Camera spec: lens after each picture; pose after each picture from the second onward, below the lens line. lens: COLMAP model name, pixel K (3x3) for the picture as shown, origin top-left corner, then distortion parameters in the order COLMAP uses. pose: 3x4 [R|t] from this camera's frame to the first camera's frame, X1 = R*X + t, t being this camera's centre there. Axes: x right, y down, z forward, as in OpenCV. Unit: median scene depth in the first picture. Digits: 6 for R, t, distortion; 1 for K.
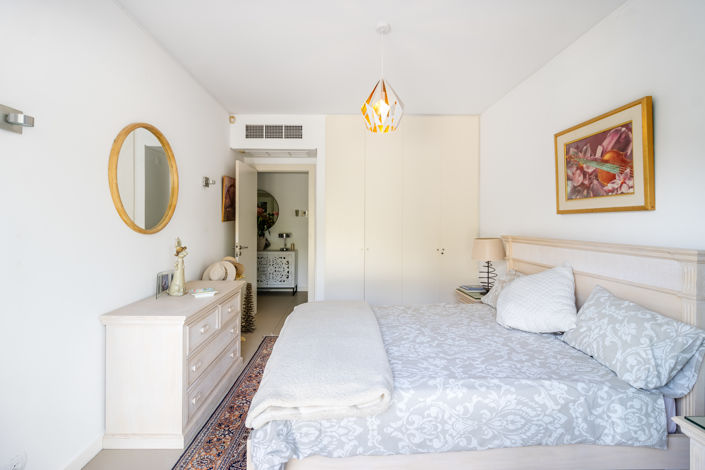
lens RADIAL K [[325.6, 0, 348.8], [0, 325.6, 223.2], [0, 0, 1]] dist [0.010041, 0.000361]
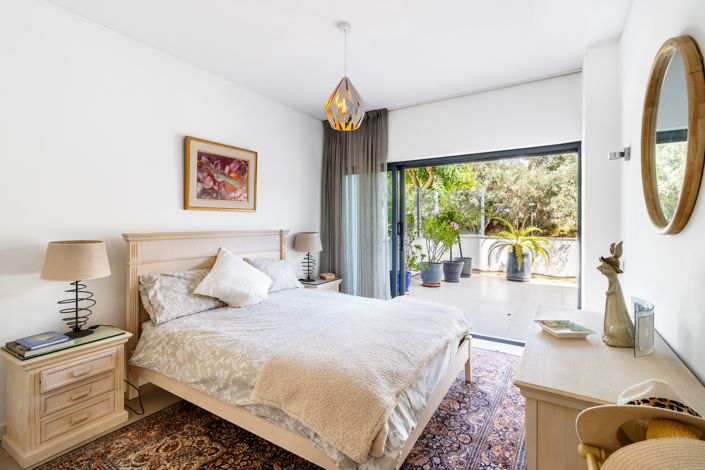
lens RADIAL K [[325.6, 0, 348.8], [0, 325.6, 223.2], [0, 0, 1]] dist [0.010041, 0.000361]
pose [[-0.829667, -0.001979, 0.558255, -0.480088], [-0.000127, 0.999994, 0.003356, 0.016065], [-0.558259, 0.002713, -0.829662, 1.822706]]
